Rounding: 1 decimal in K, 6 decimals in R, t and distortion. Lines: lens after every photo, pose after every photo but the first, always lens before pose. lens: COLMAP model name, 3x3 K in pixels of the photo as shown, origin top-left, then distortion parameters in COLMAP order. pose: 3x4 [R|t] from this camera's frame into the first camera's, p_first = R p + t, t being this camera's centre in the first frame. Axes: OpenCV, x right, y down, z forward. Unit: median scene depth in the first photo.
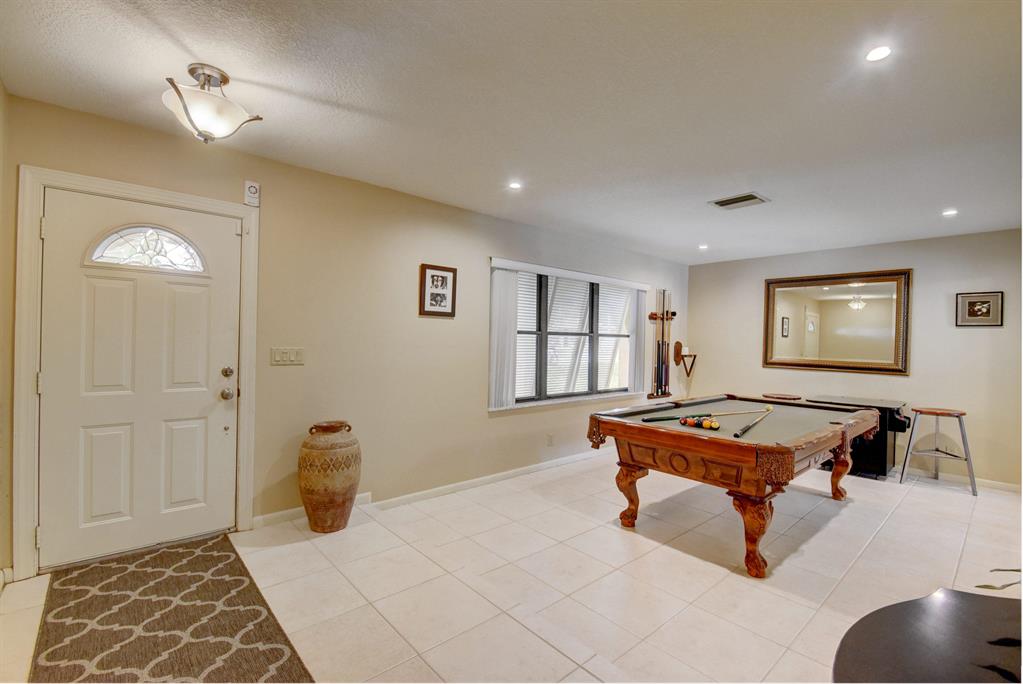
lens RADIAL K [[452.6, 0, 504.1], [0, 452.6, 340.8], [0, 0, 1]] dist [0.007638, -0.014135]
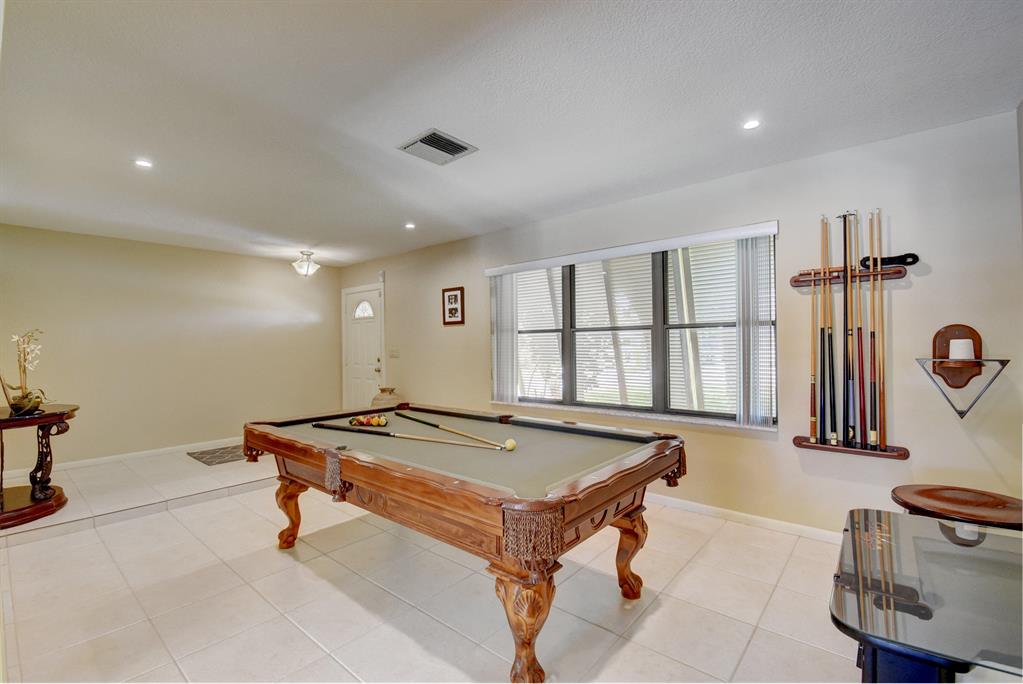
lens RADIAL K [[452.6, 0, 504.1], [0, 452.6, 340.8], [0, 0, 1]] dist [0.007638, -0.014135]
pose [[0.133156, -0.027398, -0.990716, 1.125018], [0.016848, 0.999536, -0.025377, 0.028602], [0.990952, -0.013312, 0.133556, 0.892175]]
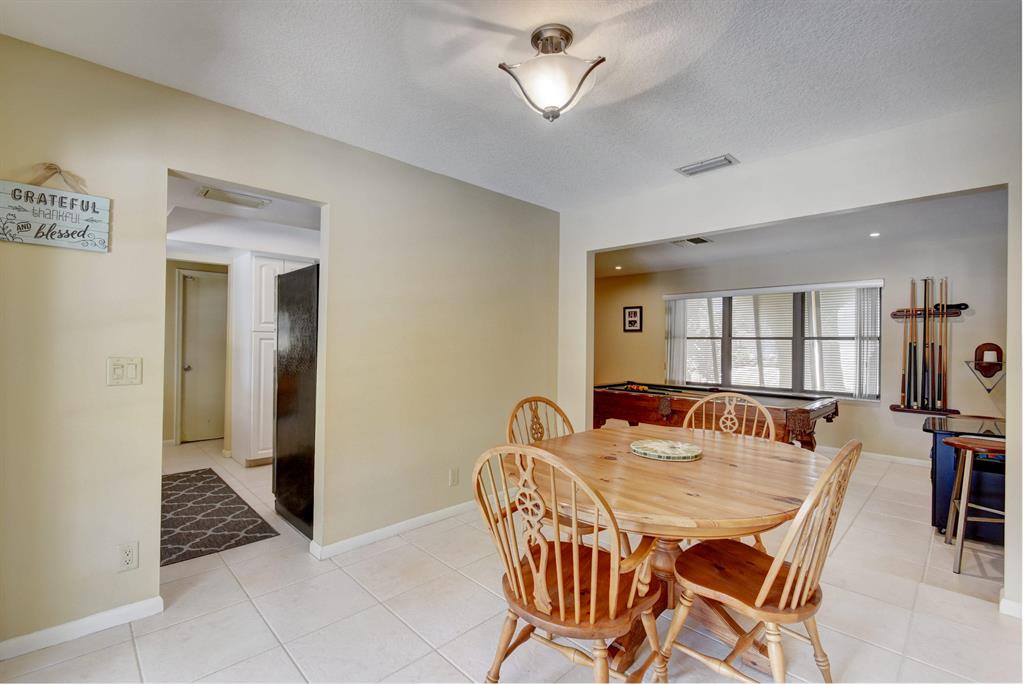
lens RADIAL K [[452.6, 0, 504.1], [0, 452.6, 340.8], [0, 0, 1]] dist [0.007638, -0.014135]
pose [[0.045572, -0.022319, -0.998712, 1.667217], [-0.009289, 0.999698, -0.022765, 0.032556], [0.998918, 0.010314, 0.045351, 0.320436]]
